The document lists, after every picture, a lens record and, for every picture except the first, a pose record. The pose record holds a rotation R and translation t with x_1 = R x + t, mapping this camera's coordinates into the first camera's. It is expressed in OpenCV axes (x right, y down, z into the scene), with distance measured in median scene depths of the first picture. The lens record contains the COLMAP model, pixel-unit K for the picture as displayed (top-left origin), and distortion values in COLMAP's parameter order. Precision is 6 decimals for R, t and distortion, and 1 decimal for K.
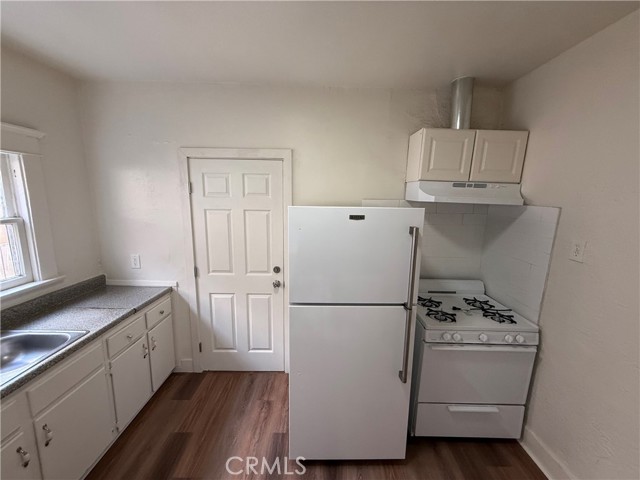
lens RADIAL K [[255.2, 0, 320.0], [0, 255.2, 240.0], [0, 0, 1]] dist [0.001230, 0.000202]
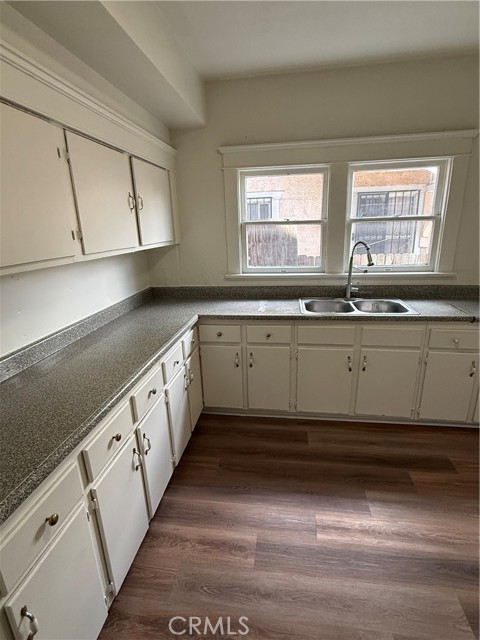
lens RADIAL K [[332.0, 0, 240.0], [0, 332.0, 320.0], [0, 0, 1]] dist [-0.000113, 0.000084]
pose [[-0.150040, 0.263585, -0.952896, 0.519618], [-0.142306, 0.948013, 0.284641, 0.061725], [0.978385, 0.178310, -0.104730, 0.310772]]
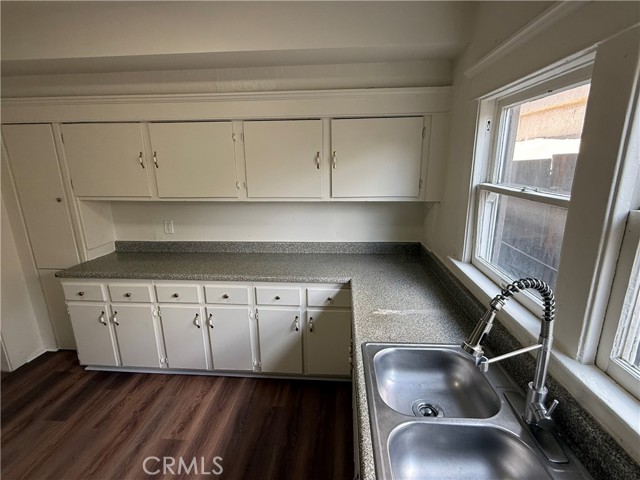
lens RADIAL K [[299.3, 0, 320.0], [0, 299.3, 240.0], [0, 0, 1]] dist [-0.000330, 0.000004]
pose [[-0.996771, -0.025234, 0.076234, -0.671907], [0.008851, 0.909037, 0.416622, -0.143756], [-0.079812, 0.415951, -0.905878, 0.944612]]
